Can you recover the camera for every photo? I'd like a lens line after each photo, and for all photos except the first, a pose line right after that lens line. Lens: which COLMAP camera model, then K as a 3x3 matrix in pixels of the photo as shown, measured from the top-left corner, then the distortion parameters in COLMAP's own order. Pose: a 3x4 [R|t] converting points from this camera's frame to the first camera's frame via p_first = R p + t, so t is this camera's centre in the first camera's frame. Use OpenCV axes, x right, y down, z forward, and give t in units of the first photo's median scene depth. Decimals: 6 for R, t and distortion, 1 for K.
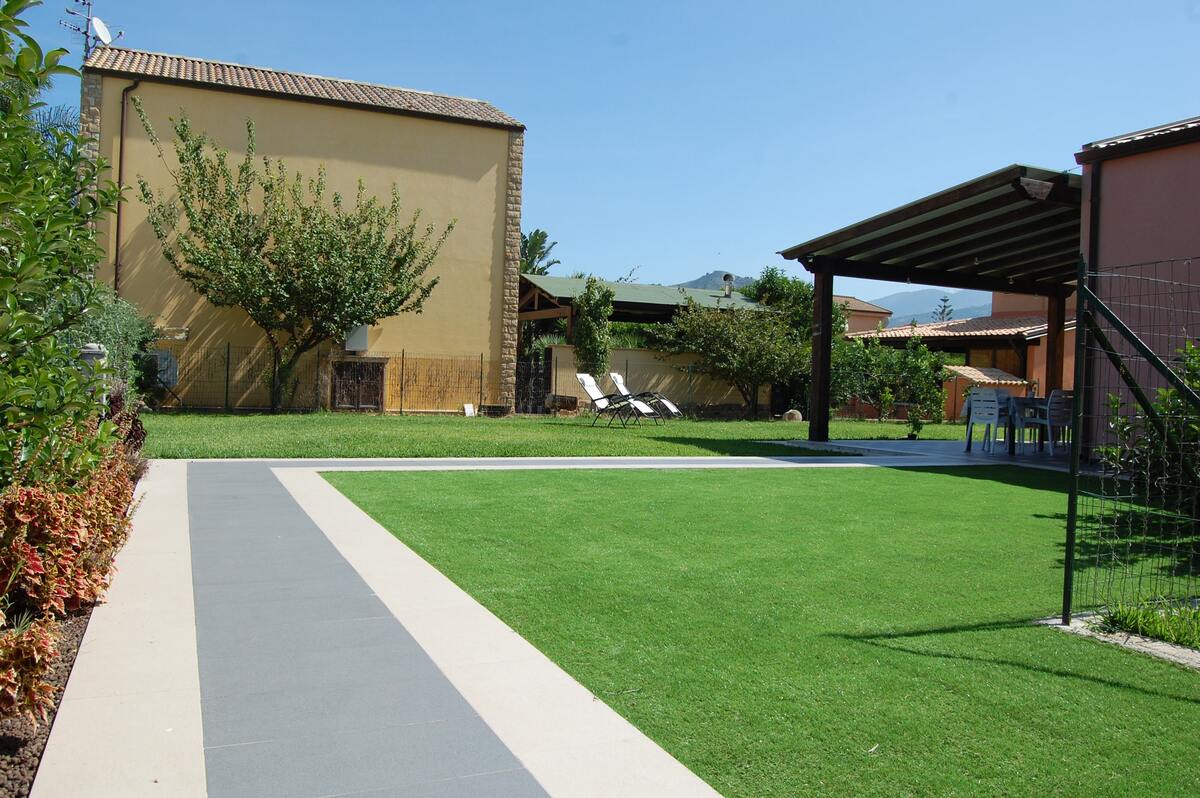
lens RADIAL K [[952.5, 0, 600.0], [0, 952.5, 399.0], [0, 0, 1]] dist [-0.083265, 0.025588]
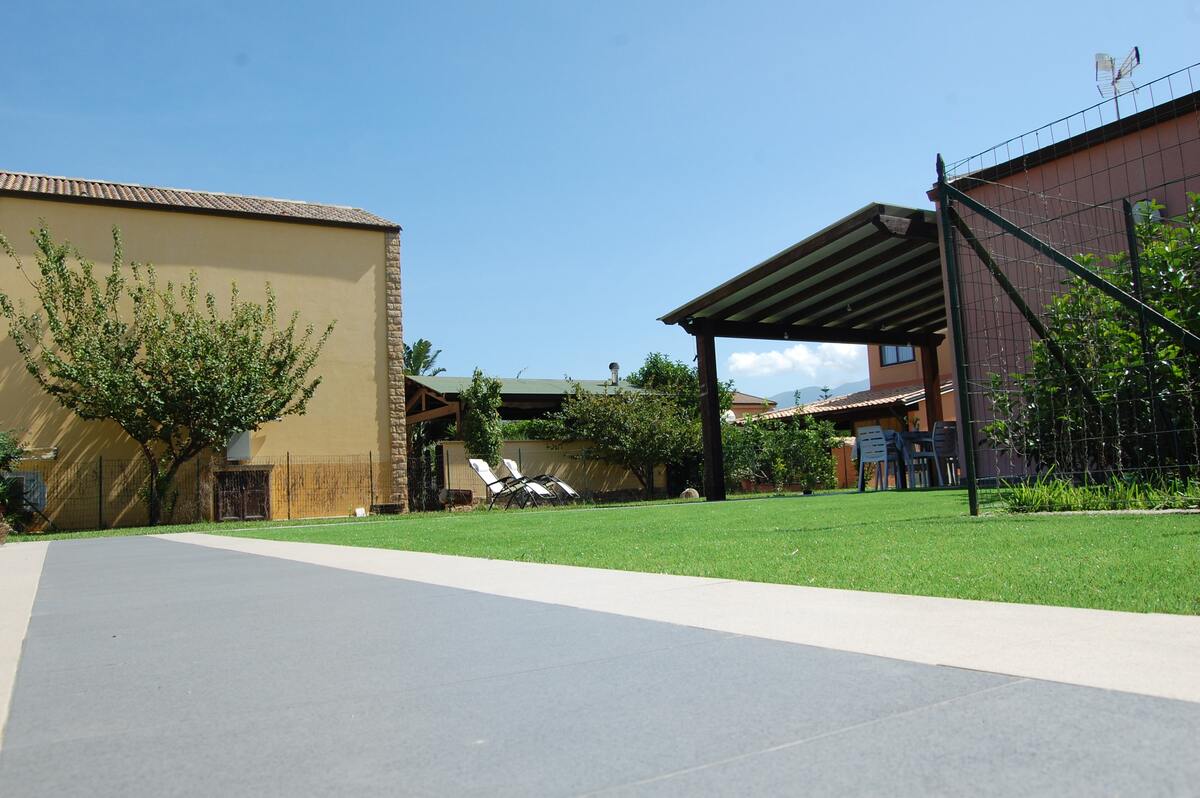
lens RADIAL K [[952.5, 0, 600.0], [0, 952.5, 399.0], [0, 0, 1]] dist [-0.083265, 0.025588]
pose [[0.990470, -0.074743, 0.115680, 0.000861], [0.088690, 0.988740, -0.120531, 0.035638], [-0.105369, 0.129642, 0.985946, 0.008627]]
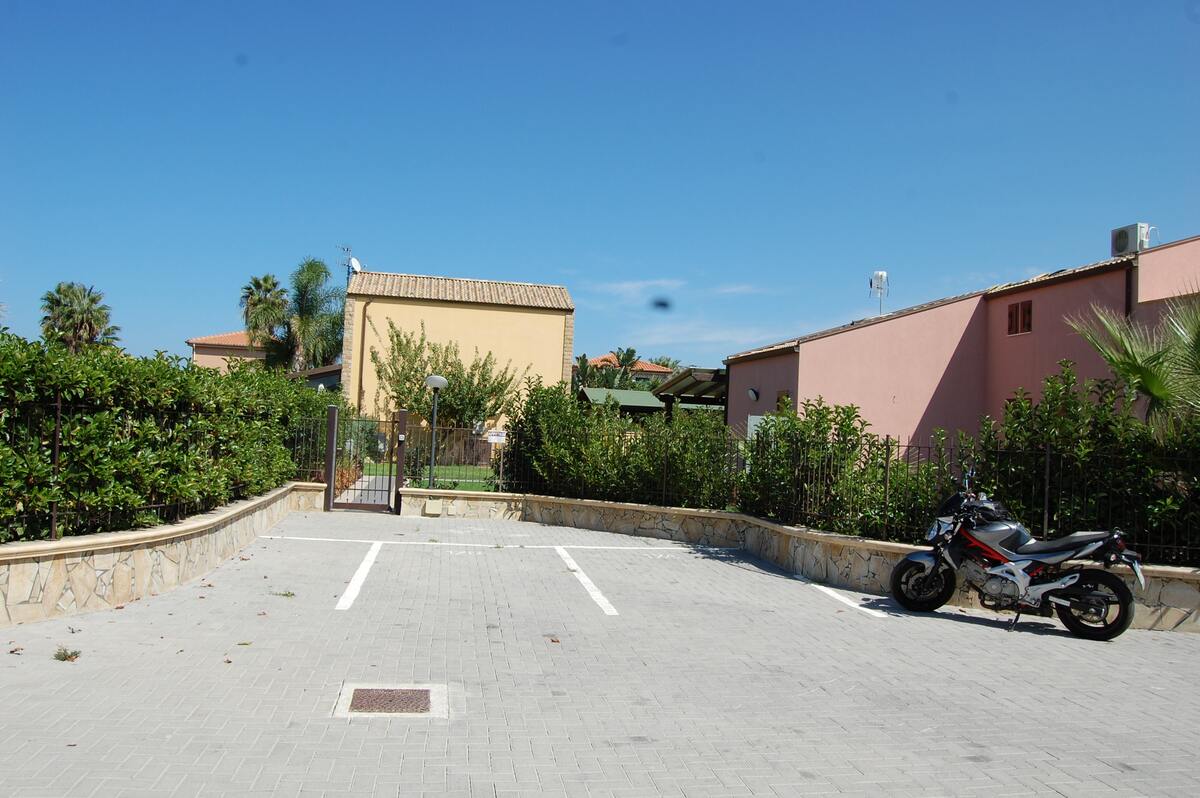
lens RADIAL K [[952.5, 0, 600.0], [0, 952.5, 399.0], [0, 0, 1]] dist [-0.083265, 0.025588]
pose [[0.969516, 0.004340, -0.244989, 0.436785], [-0.020638, 0.997737, -0.063997, -0.003025], [0.244157, 0.067102, 0.967411, -0.764118]]
